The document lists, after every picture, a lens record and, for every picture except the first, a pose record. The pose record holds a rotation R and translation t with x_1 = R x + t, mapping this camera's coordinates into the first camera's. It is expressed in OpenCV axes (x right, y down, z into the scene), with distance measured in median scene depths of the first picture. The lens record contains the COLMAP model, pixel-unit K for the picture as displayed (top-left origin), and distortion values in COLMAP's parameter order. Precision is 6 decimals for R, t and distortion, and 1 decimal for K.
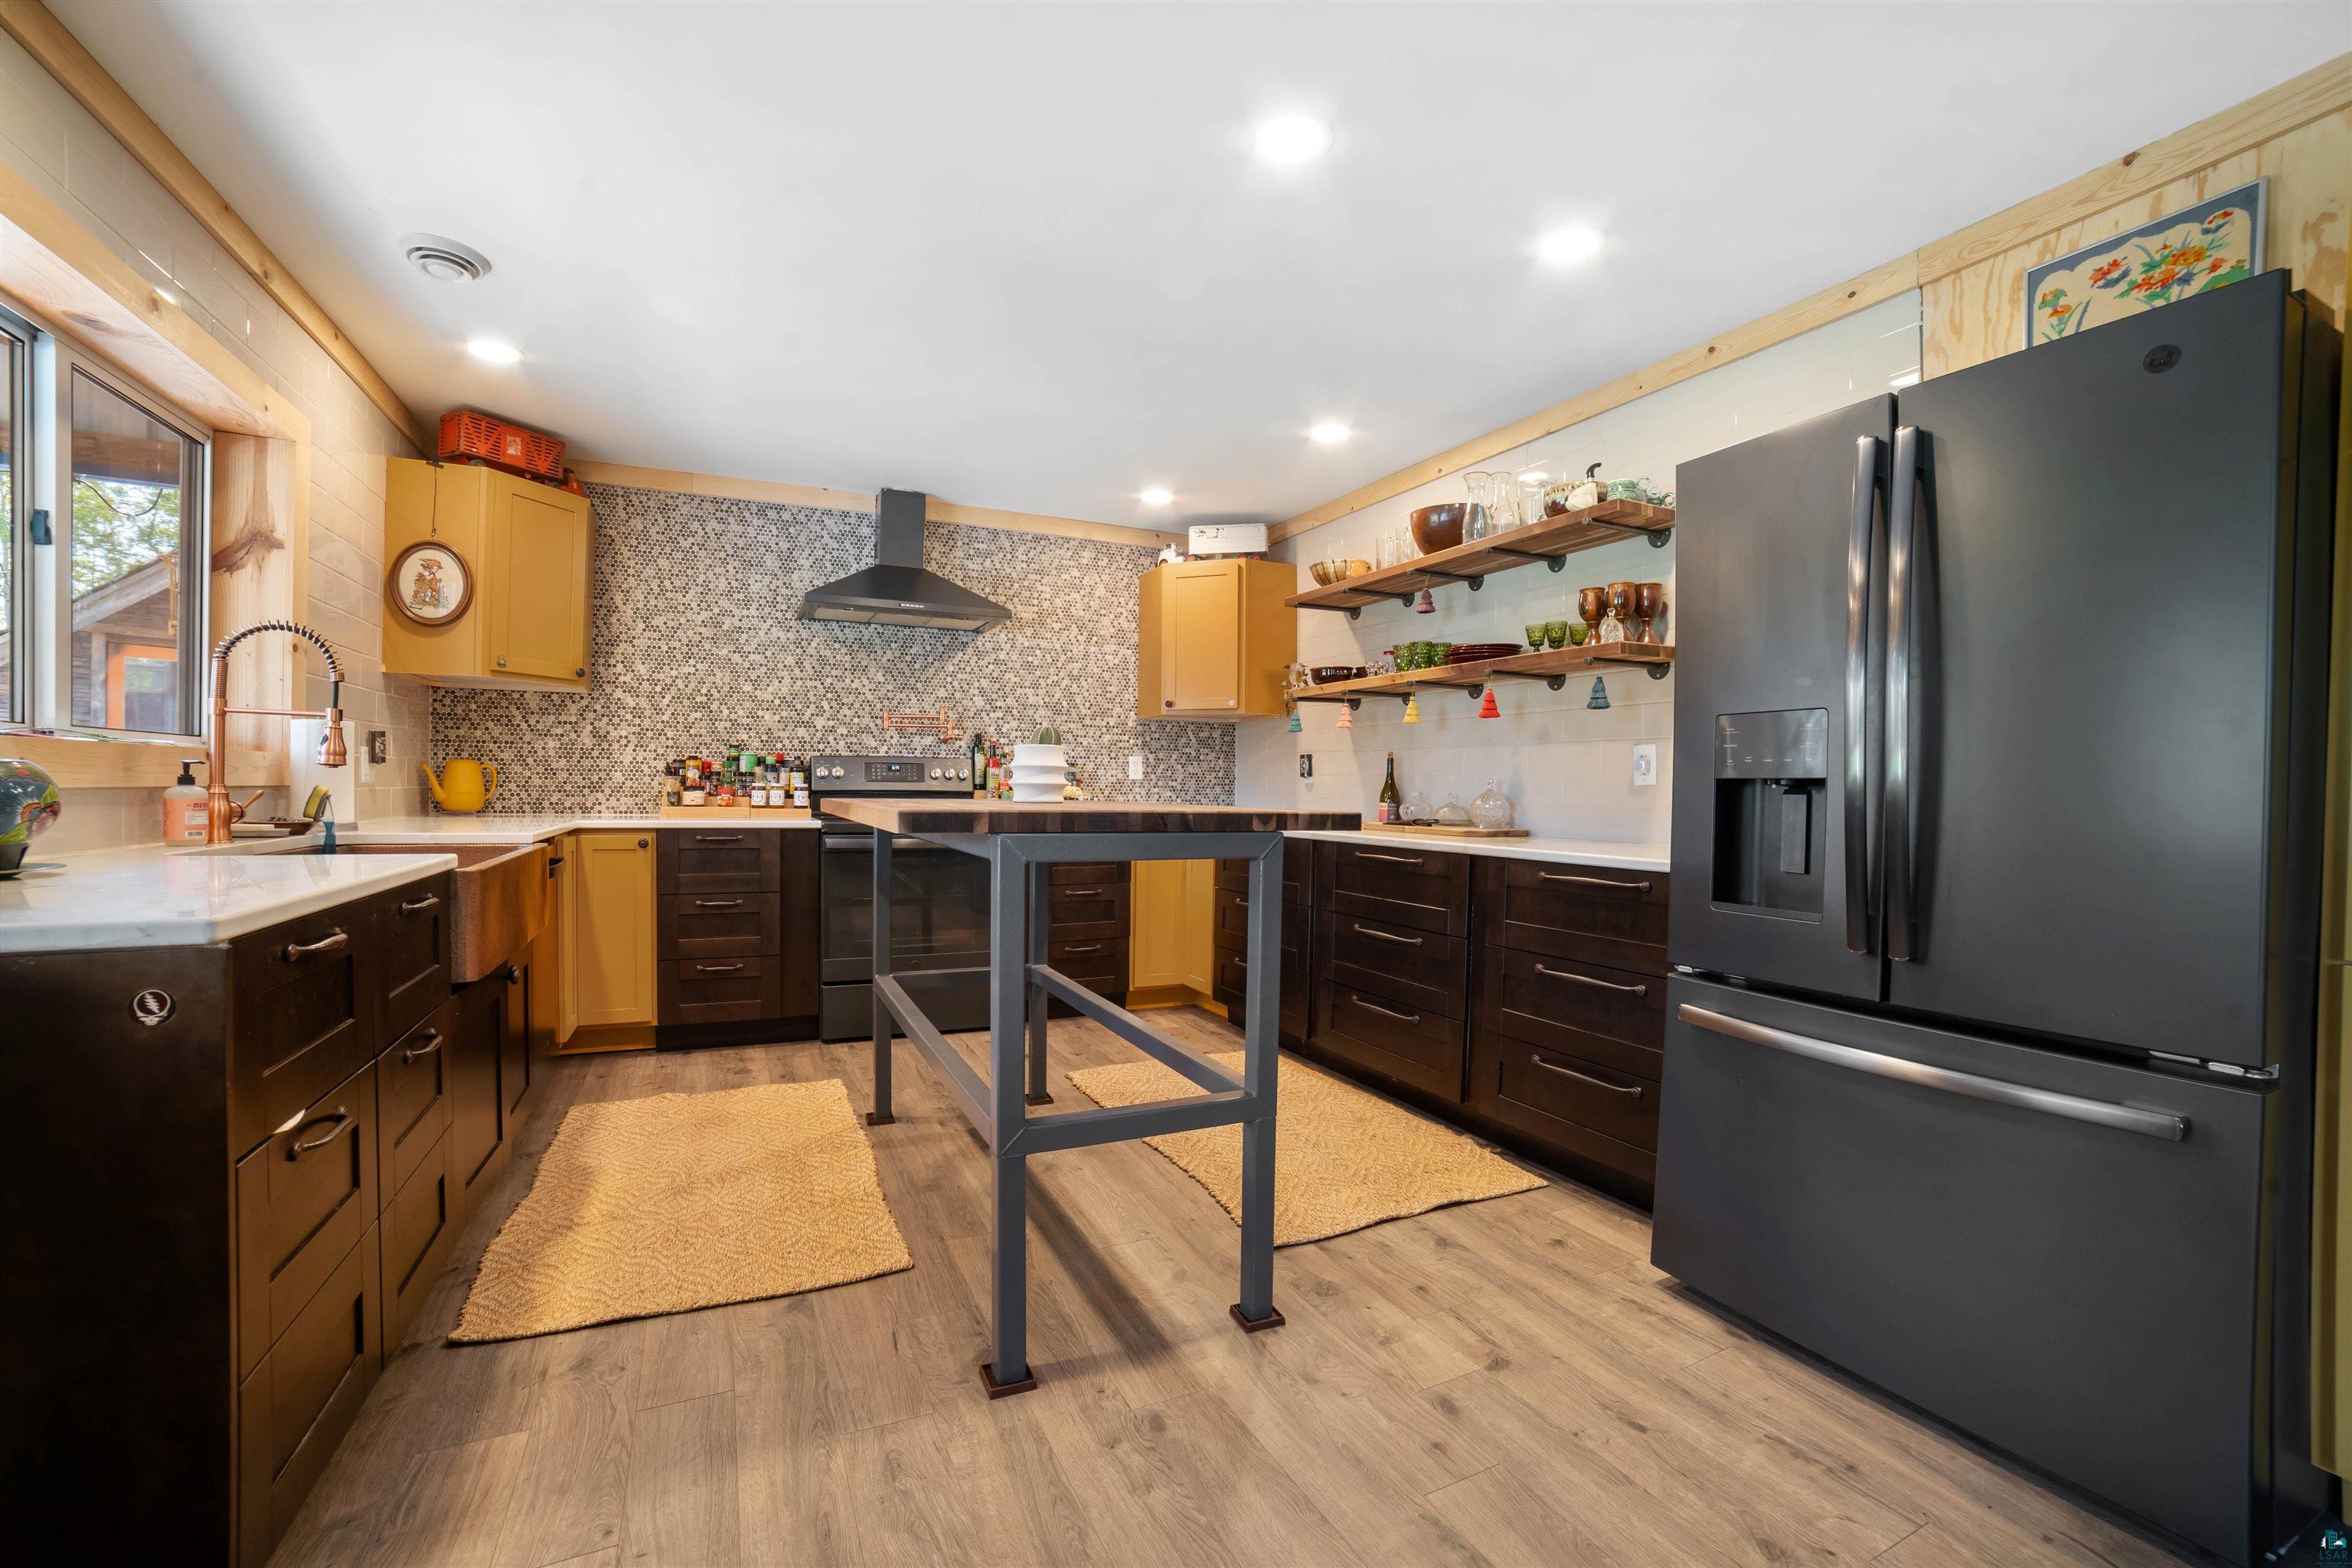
lens RADIAL K [[996.8, 0, 1227.9], [0, 996.8, 786.3], [0, 0, 1]] dist [-0.100104, 0.038505]
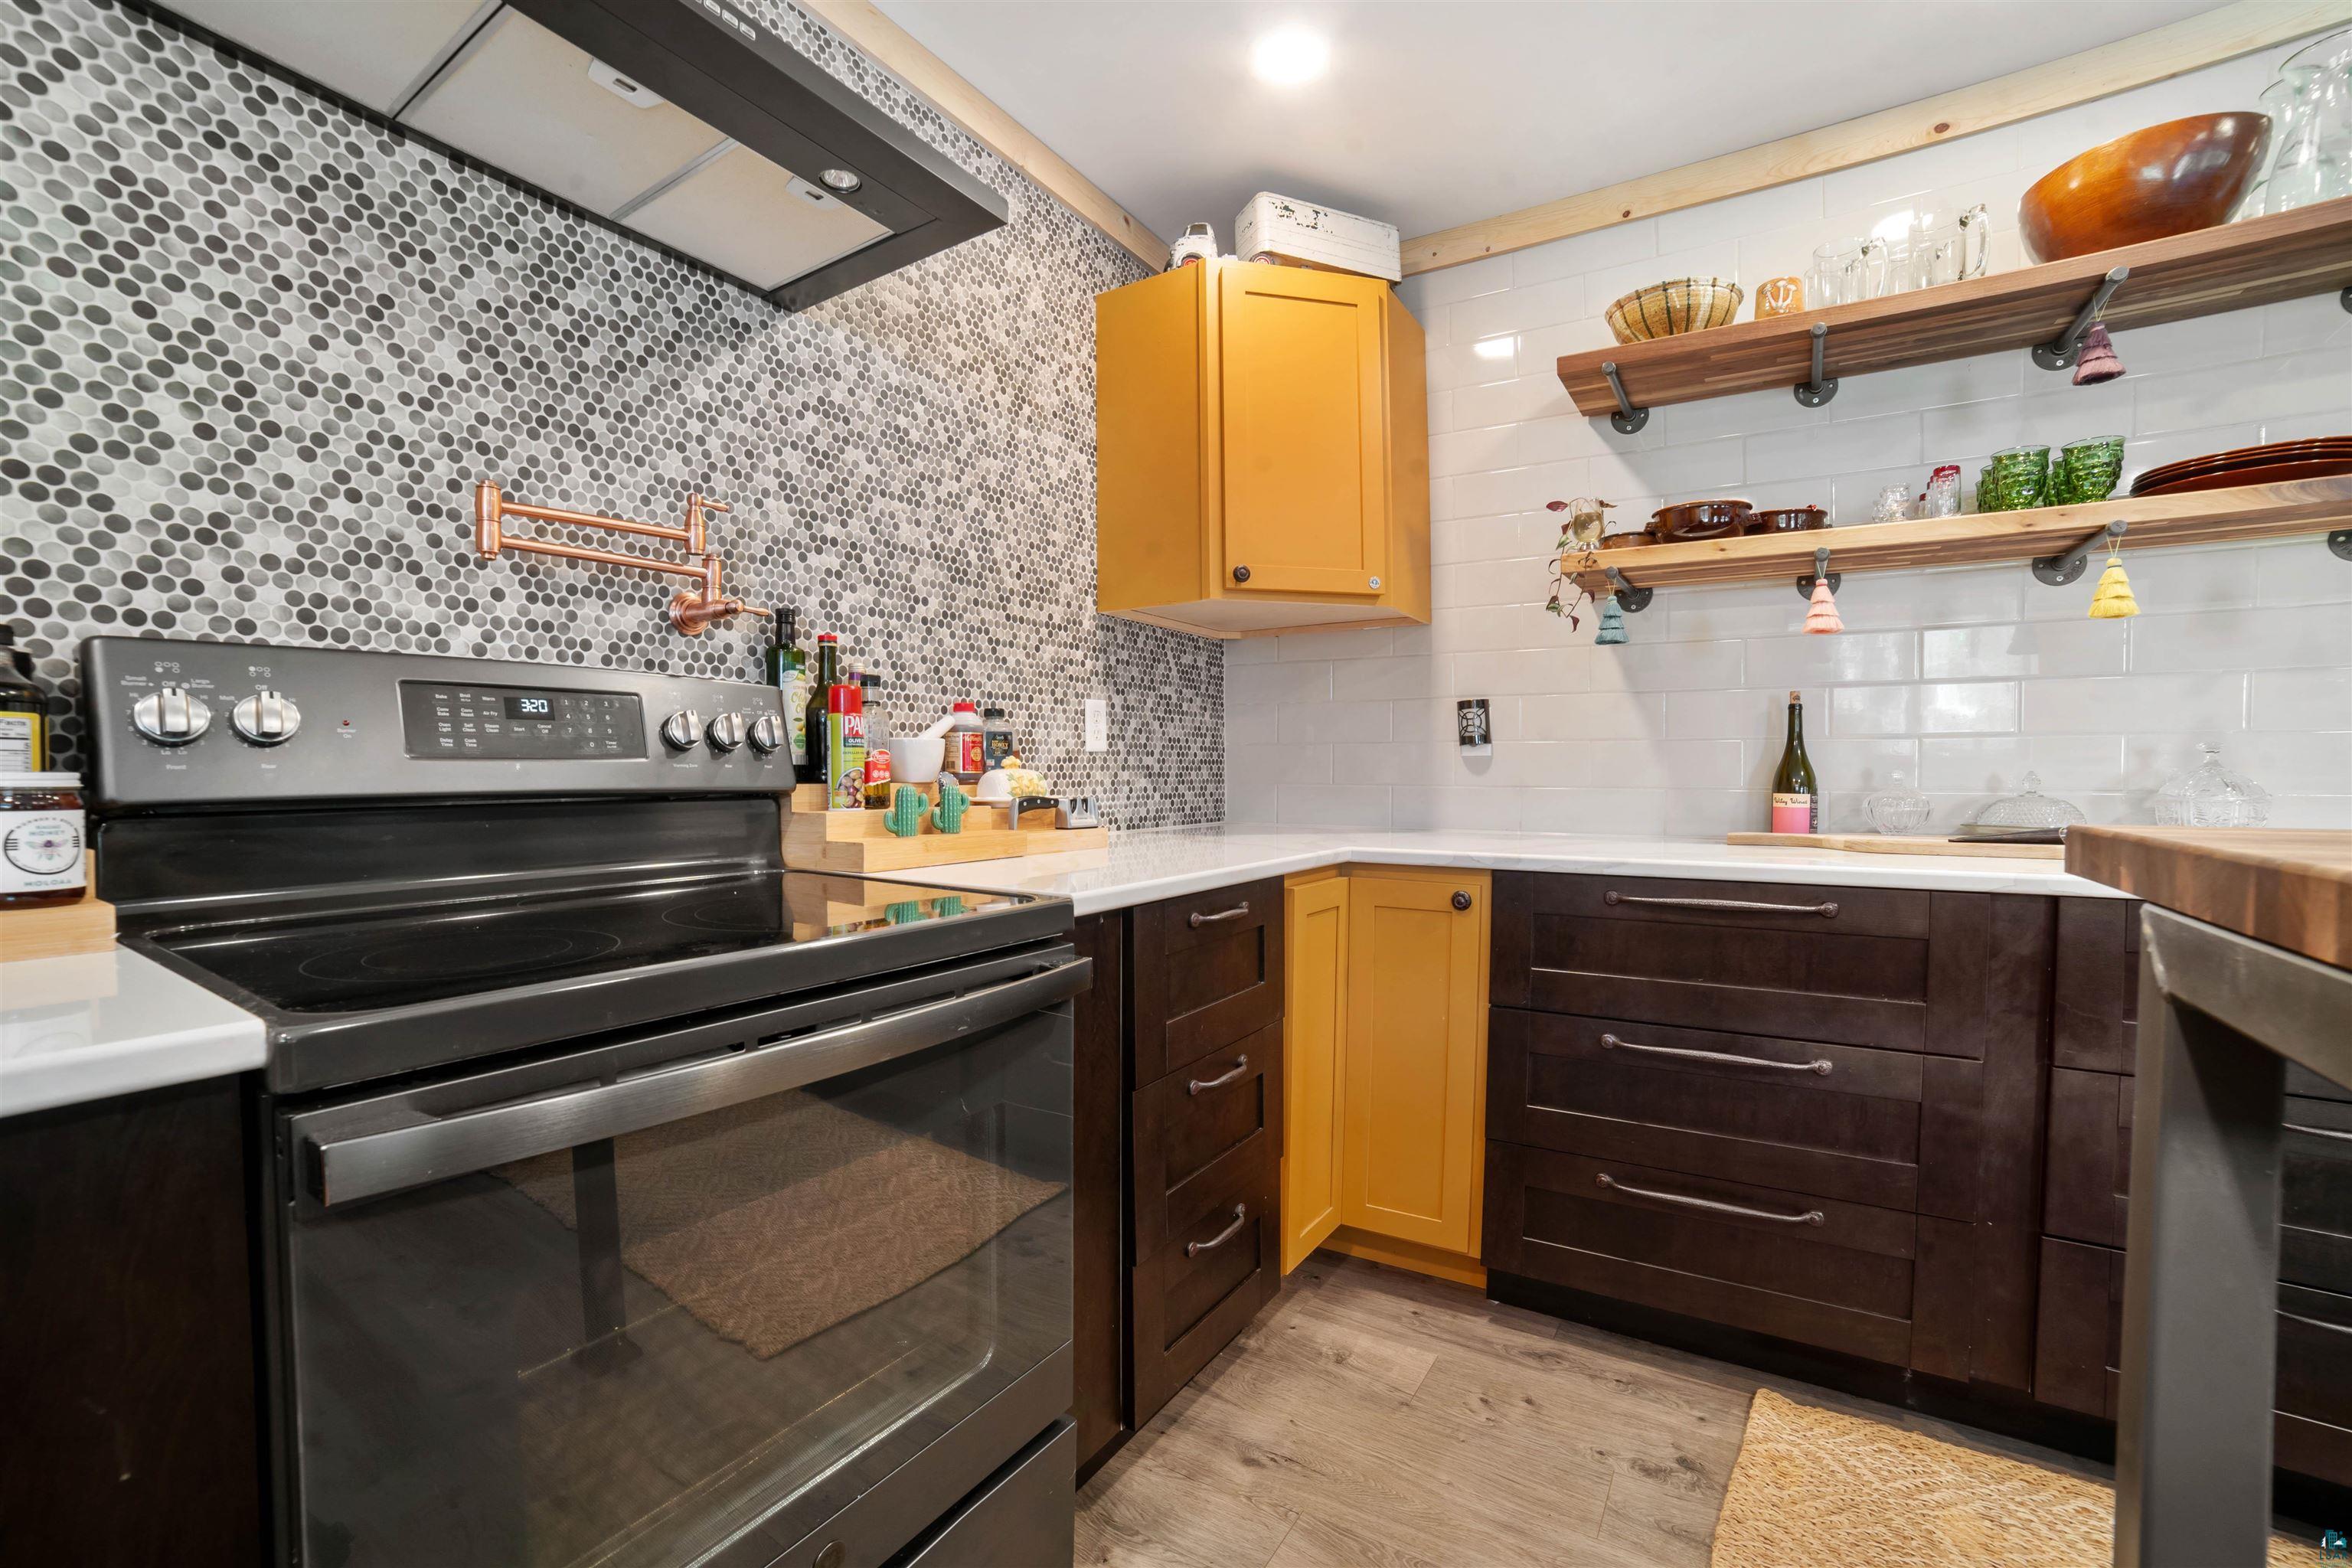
lens RADIAL K [[961.7, 0, 1173.3], [0, 961.7, 787.7], [0, 0, 1]] dist [-0.082891, 0.028454]
pose [[0.869039, -0.020323, 0.494326, -0.342579], [0.008442, 0.999620, 0.026255, -0.002137], [-0.494671, -0.018643, 0.868880, 0.768502]]
